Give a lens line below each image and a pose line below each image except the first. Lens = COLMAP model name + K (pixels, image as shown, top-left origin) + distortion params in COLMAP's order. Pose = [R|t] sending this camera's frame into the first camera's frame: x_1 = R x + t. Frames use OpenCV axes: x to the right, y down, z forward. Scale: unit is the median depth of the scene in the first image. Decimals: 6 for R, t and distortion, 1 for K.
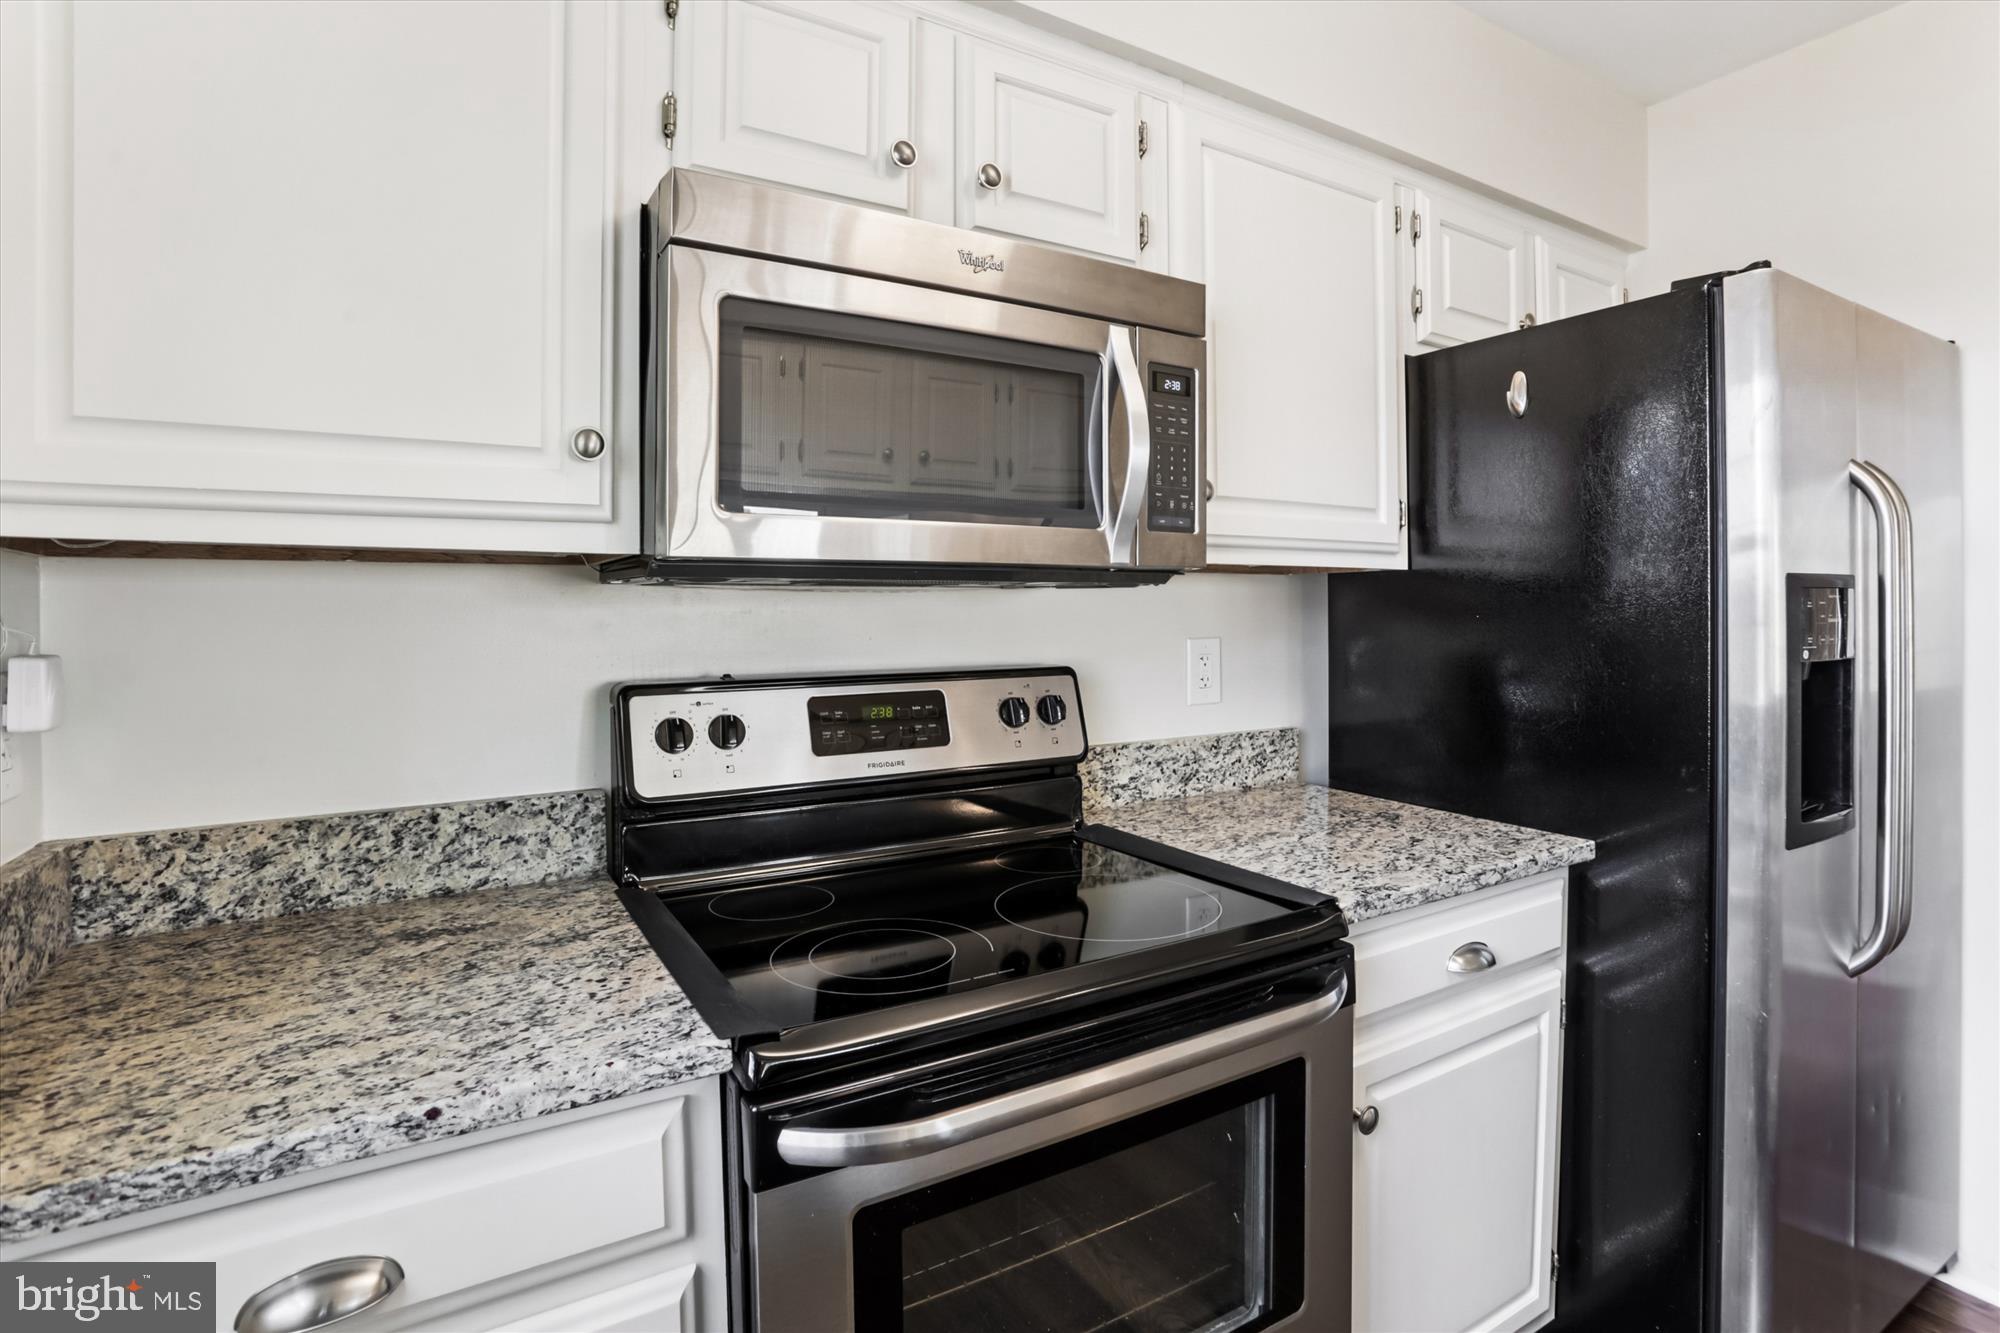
lens RADIAL K [[988.8, 0, 1016.7], [0, 988.8, 621.6], [0, 0, 1]] dist [-0.066408, 0.024081]
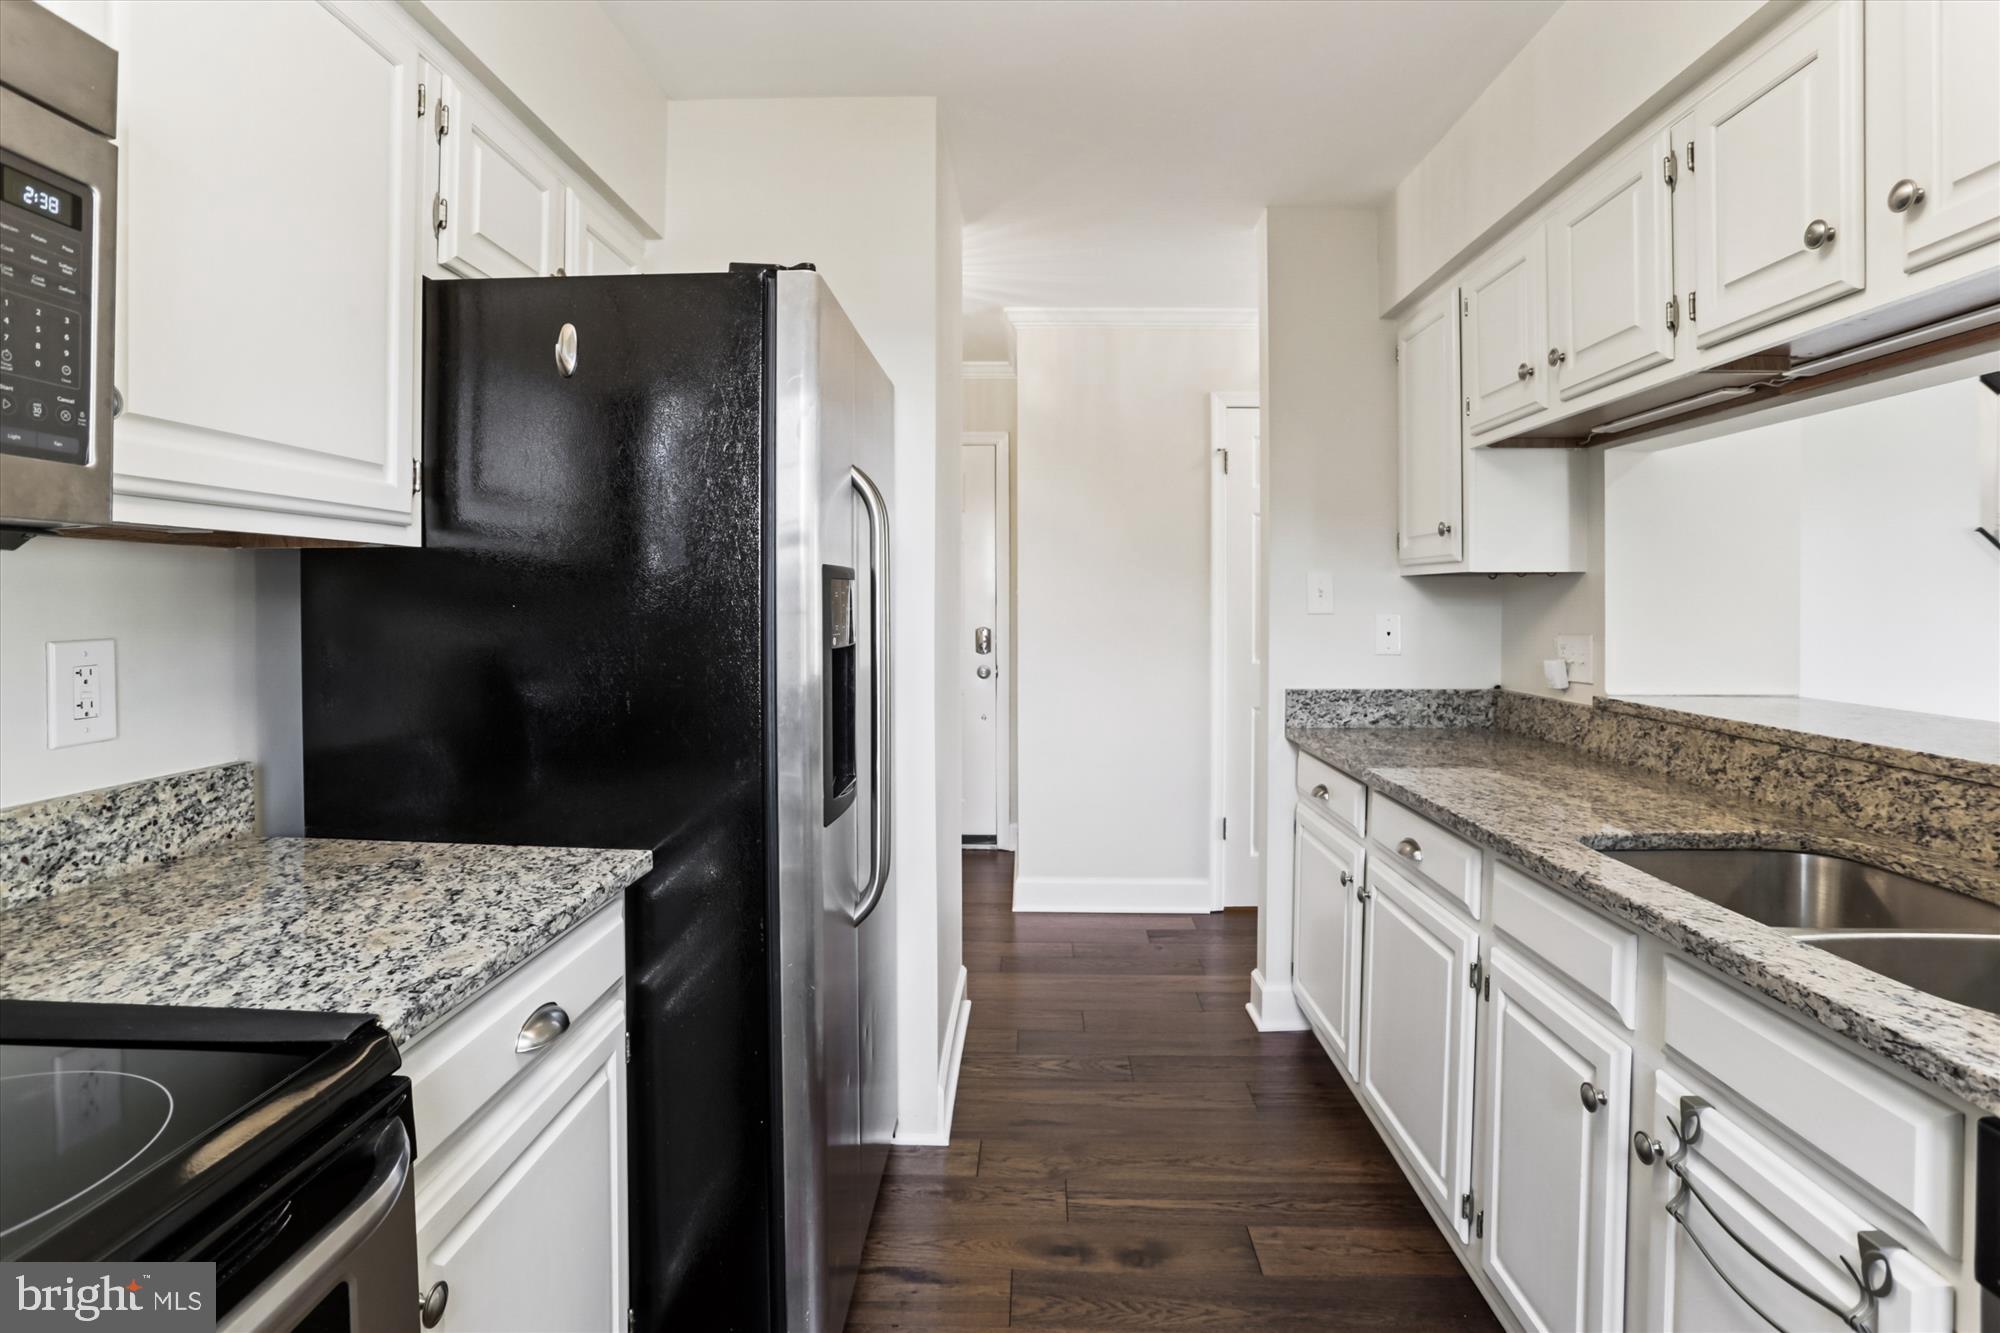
lens RADIAL K [[988.8, 0, 1005.3], [0, 988.8, 609.5], [0, 0, 1]] dist [-0.066408, 0.024081]
pose [[0.550915, -0.002882, 0.834557, 0.008320], [0.005285, 0.999986, -0.000035, -0.000165], [-0.834545, 0.004430, 0.550922, 0.214999]]
